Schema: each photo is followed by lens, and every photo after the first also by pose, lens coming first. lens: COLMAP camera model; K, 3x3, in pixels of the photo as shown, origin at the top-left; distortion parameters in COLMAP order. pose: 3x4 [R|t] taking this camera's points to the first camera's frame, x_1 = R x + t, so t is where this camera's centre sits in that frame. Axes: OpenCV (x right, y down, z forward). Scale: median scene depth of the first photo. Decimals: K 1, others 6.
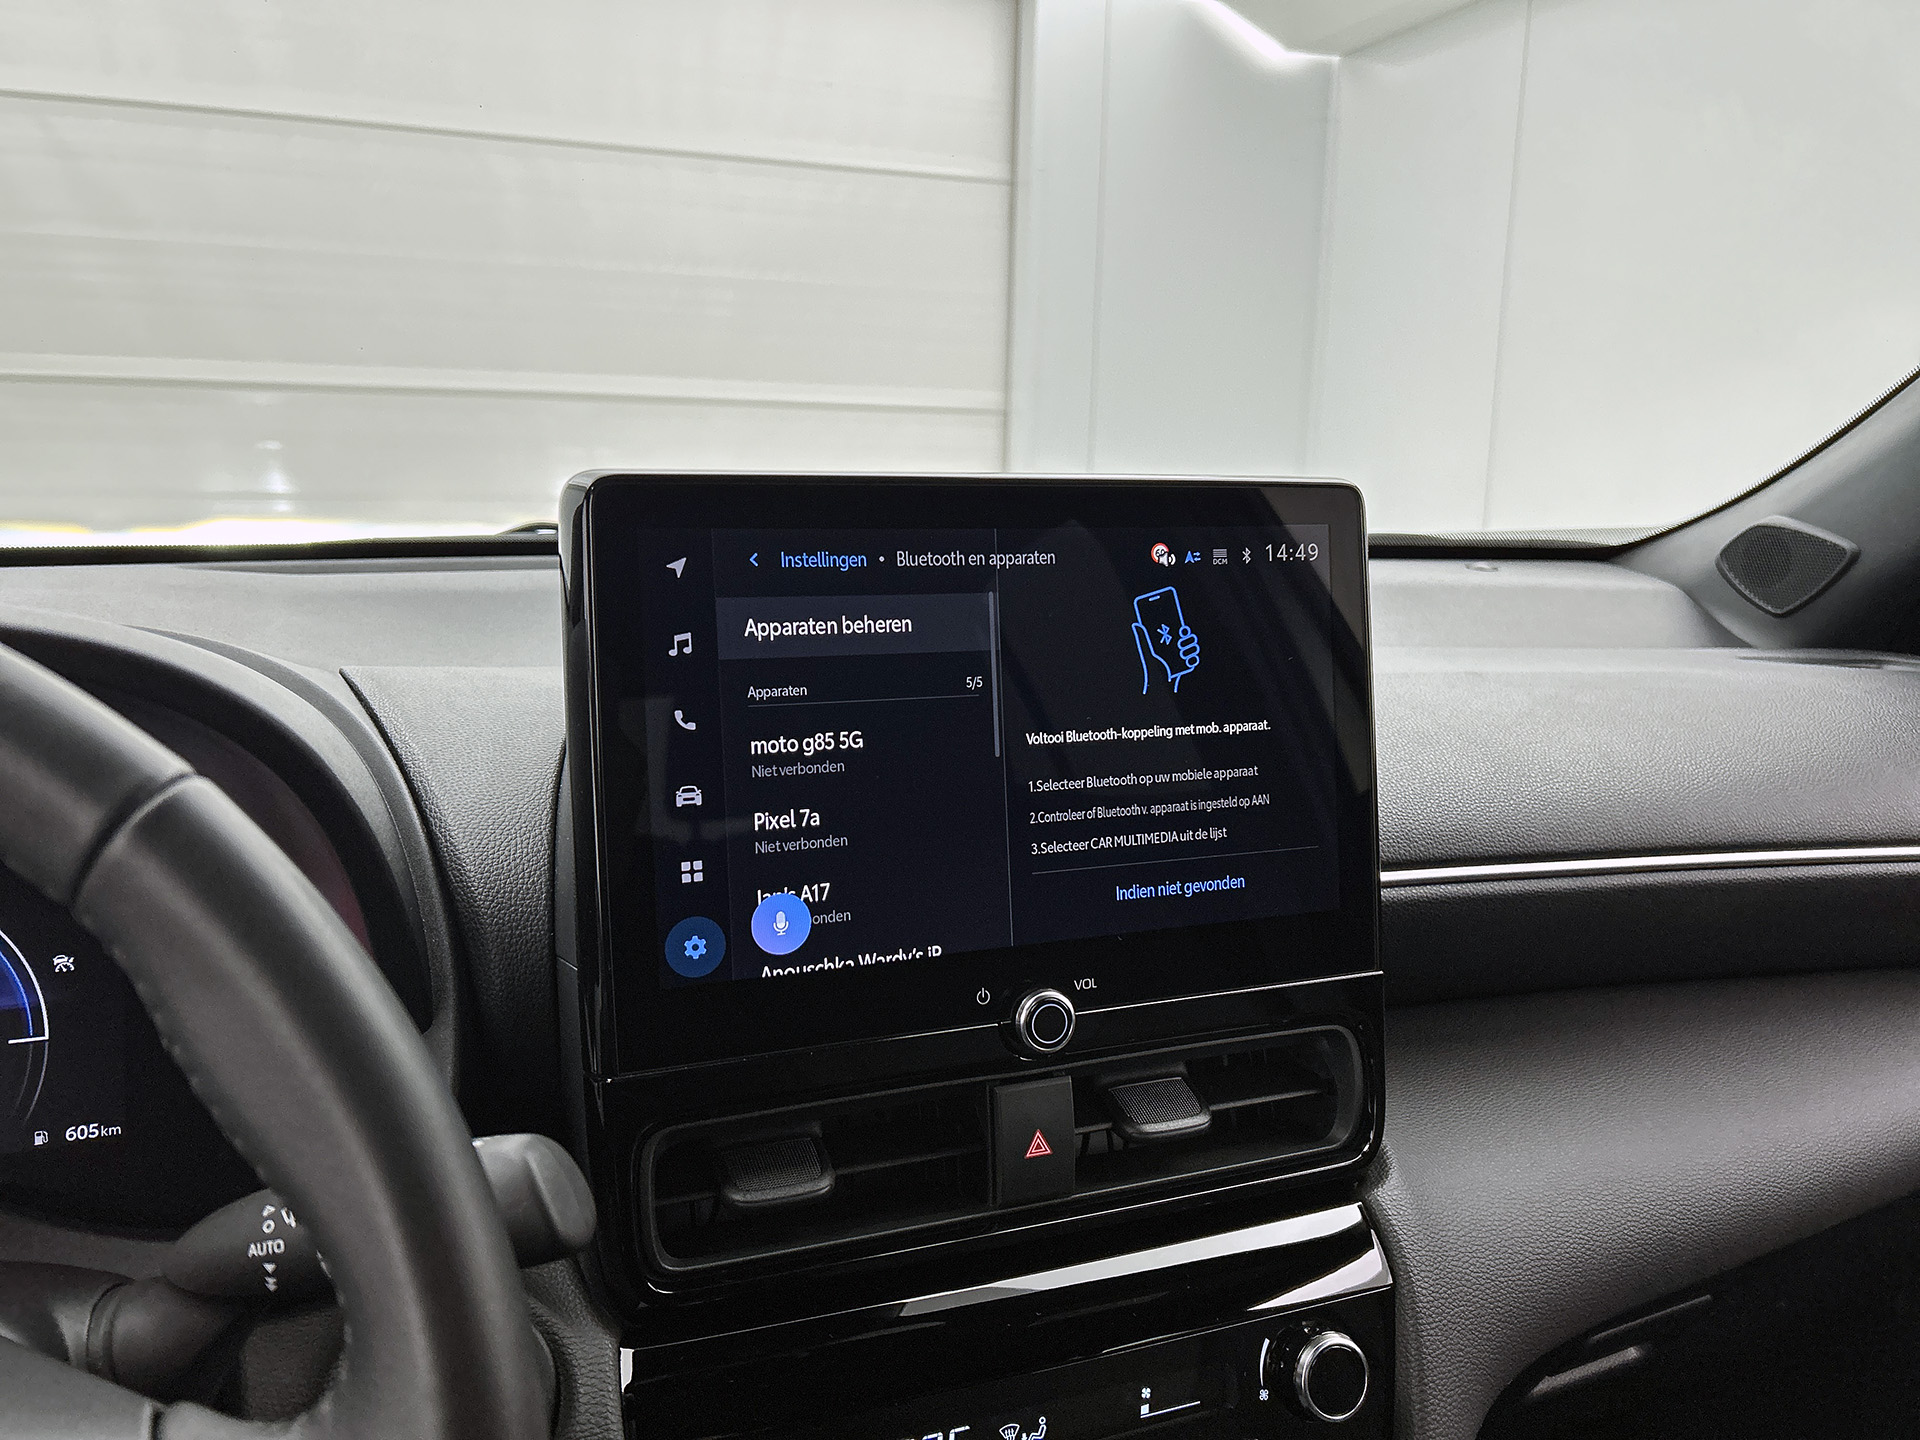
lens RADIAL K [[1449.7, 0, 961.0], [0, 1449.7, 725.6], [0, 0, 1]] dist [0.052057, -0.064867]
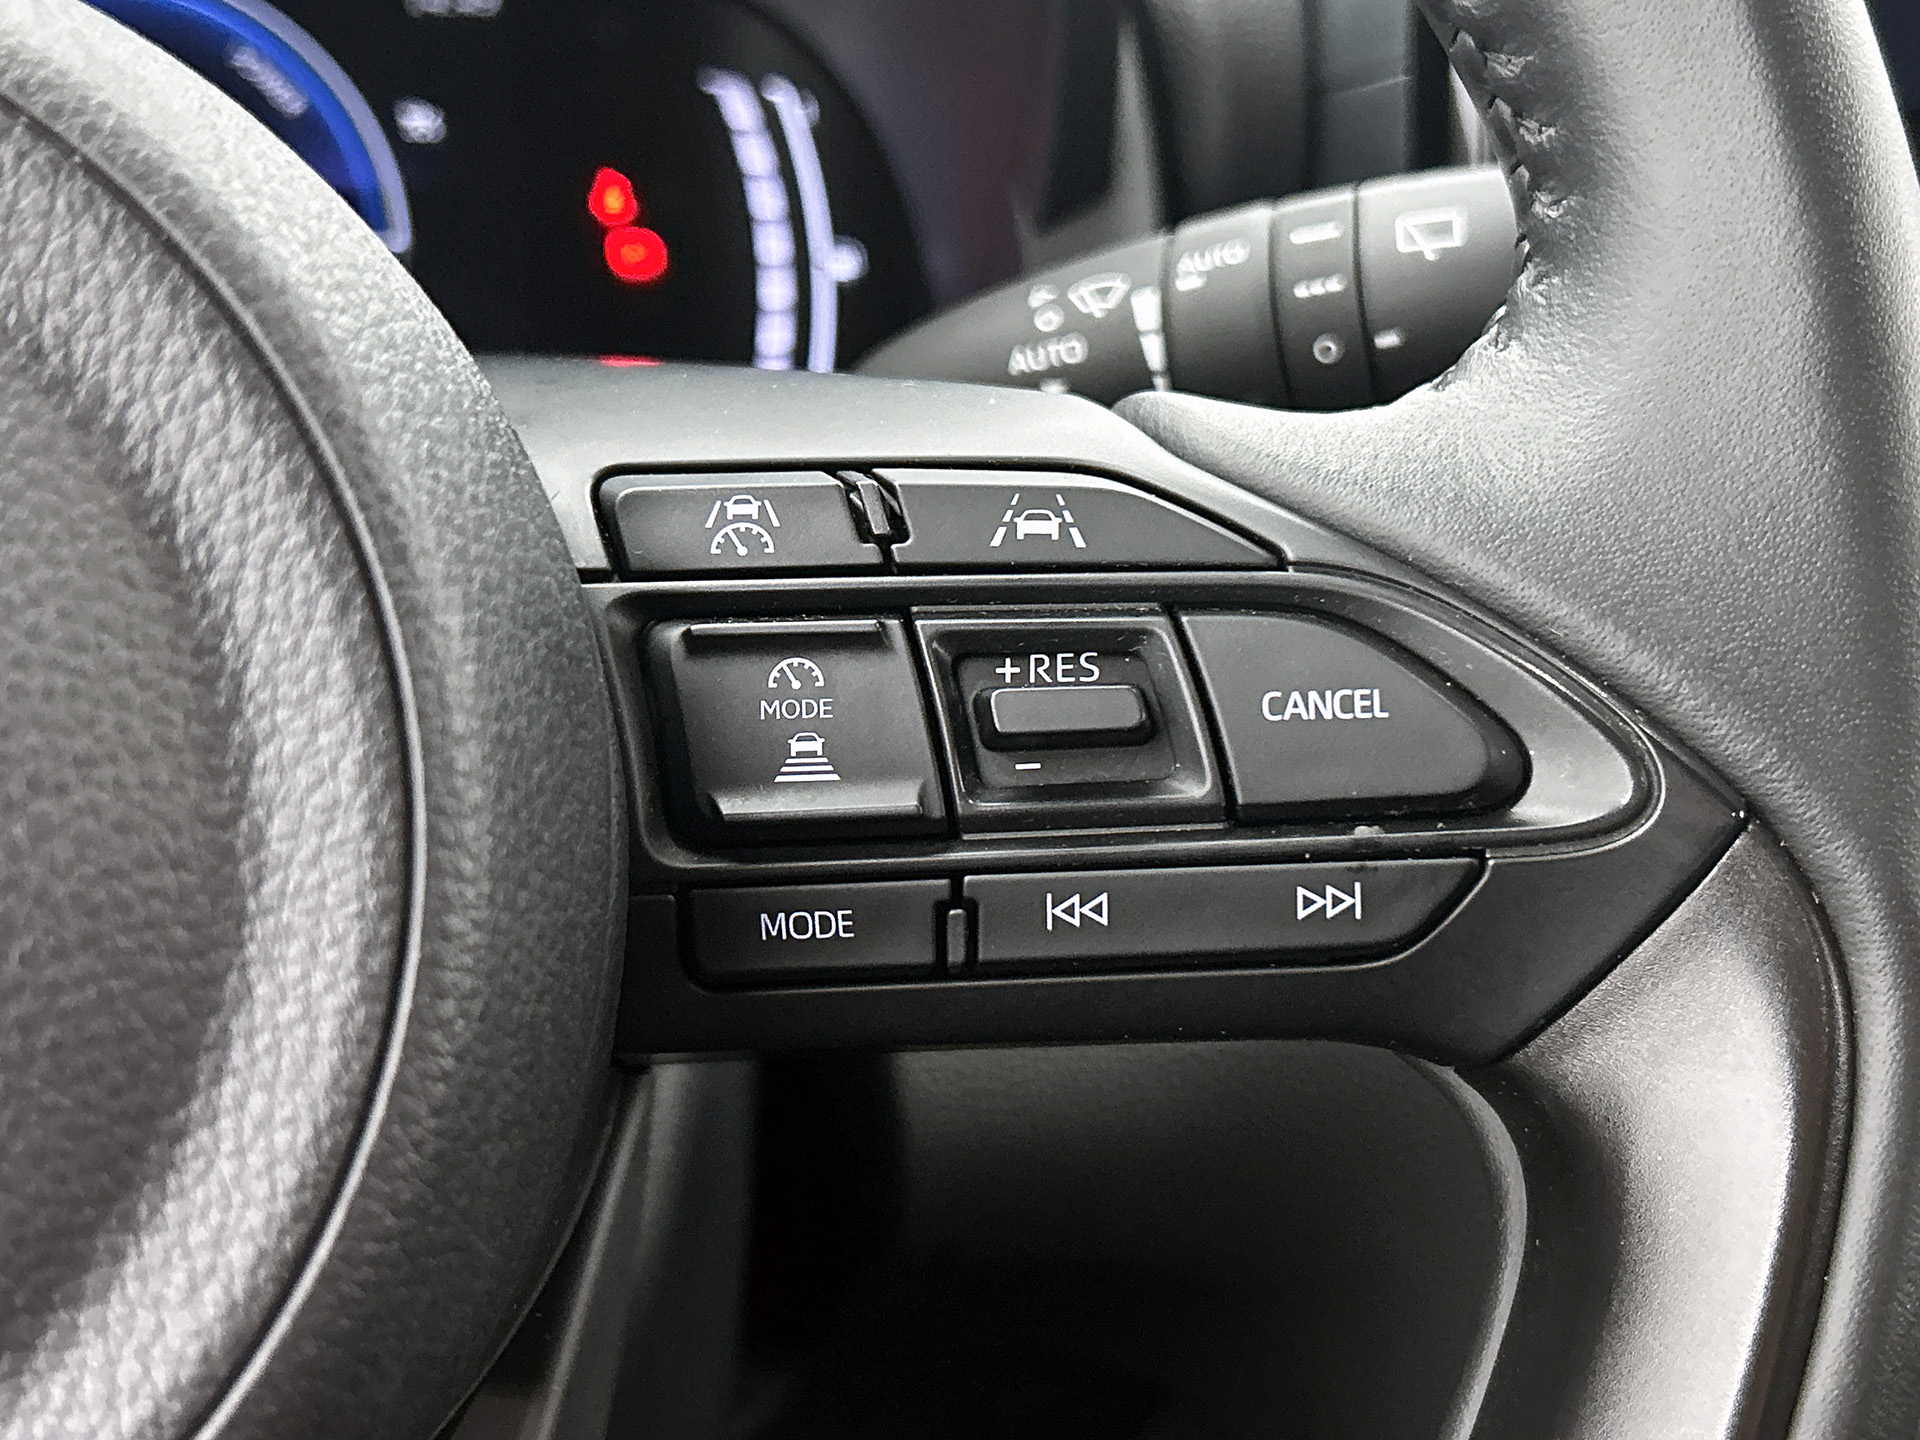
lens RADIAL K [[2339.6, 0, 963.7], [0, 2339.6, 709.8], [0, 0, 1]] dist [0.104641, 0.000000]
pose [[0.990814, 0.048998, -0.126040, -0.270703], [-0.032345, 0.990864, 0.130932, 0.261054], [0.131304, -0.125653, 0.983347, 0.080760]]
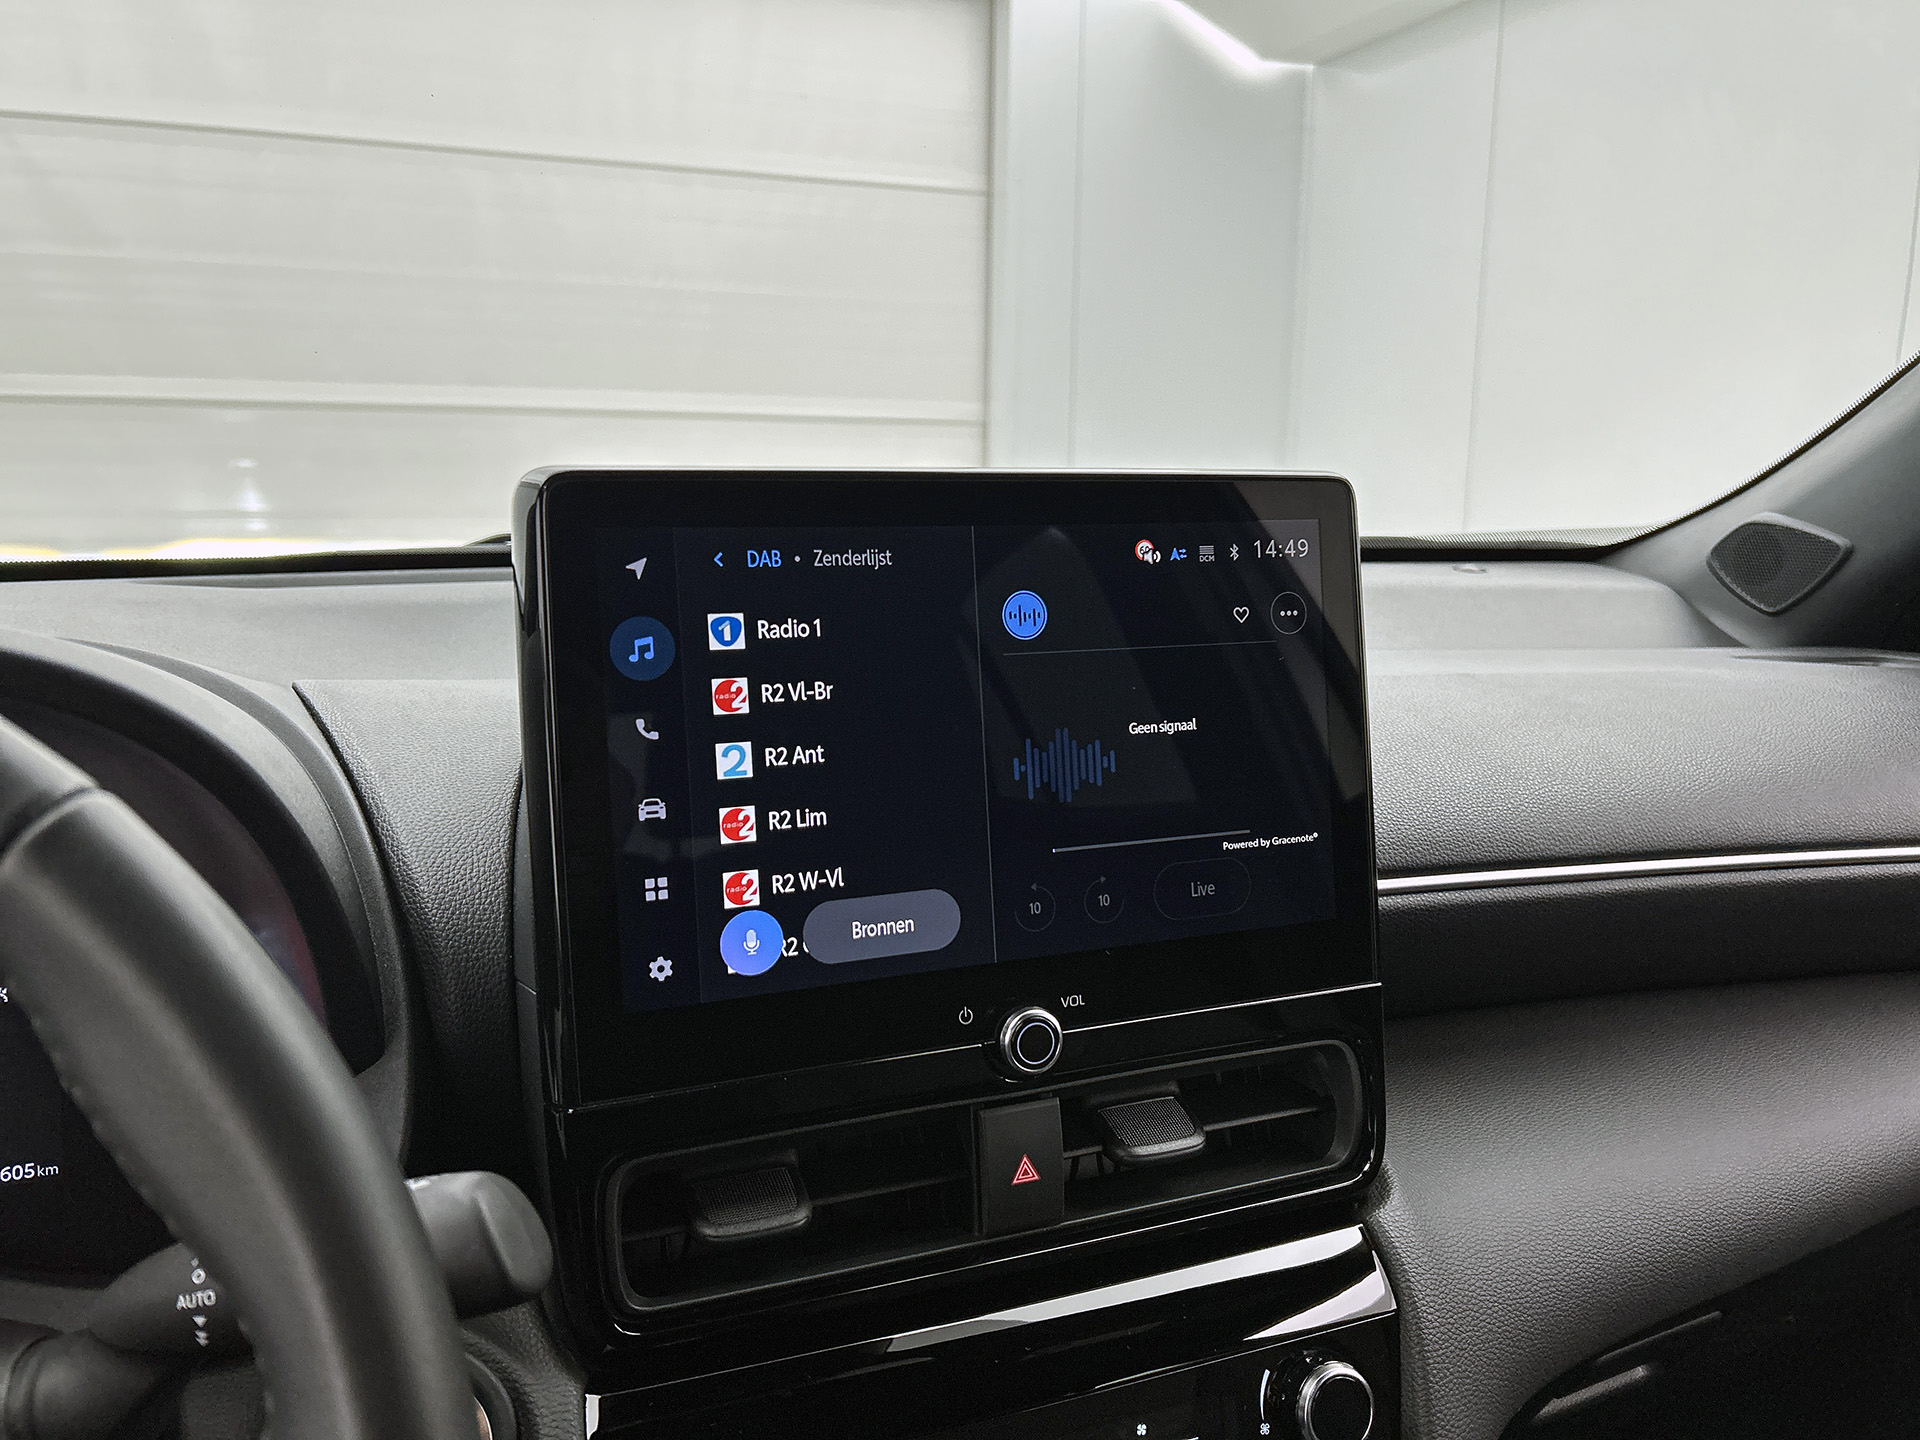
lens RADIAL K [[1449.7, 0, 960.6], [0, 1449.7, 730.2], [0, 0, 1]] dist [0.052057, -0.064867]
pose [[0.999867, -0.012200, 0.010867, 0.003771], [0.012270, 0.999904, -0.006425, 0.004941], [-0.010788, 0.006557, 0.999920, 0.043551]]
